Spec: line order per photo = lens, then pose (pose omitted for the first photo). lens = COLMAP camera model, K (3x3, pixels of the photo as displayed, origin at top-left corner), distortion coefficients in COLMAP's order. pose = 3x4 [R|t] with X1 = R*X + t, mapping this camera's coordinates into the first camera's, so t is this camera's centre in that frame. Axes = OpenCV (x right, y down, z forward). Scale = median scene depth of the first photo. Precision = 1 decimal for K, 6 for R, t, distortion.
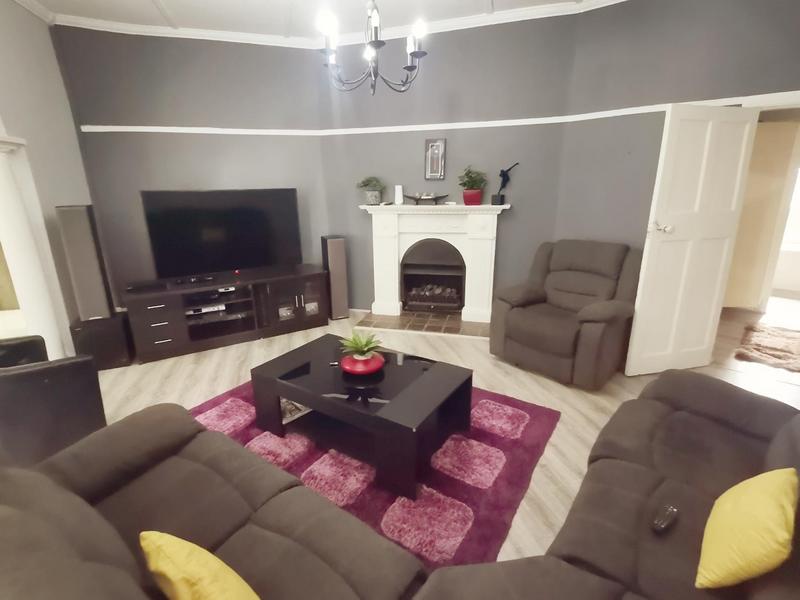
lens RADIAL K [[398.5, 0, 397.7], [0, 398.5, 296.9], [0, 0, 1]] dist [0.048436, -0.023123]
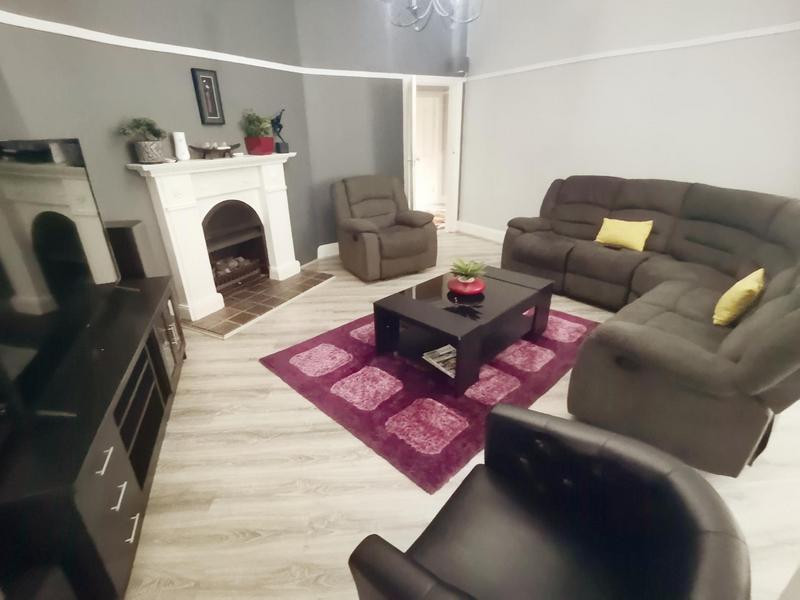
lens RADIAL K [[398.5, 0, 397.7], [0, 398.5, 296.9], [0, 0, 1]] dist [0.048436, -0.023123]
pose [[0.199582, -0.368089, 0.908117, -0.684503], [0.294925, 0.906354, 0.302557, -0.119814], [-0.934444, 0.207441, 0.289451, 0.501114]]
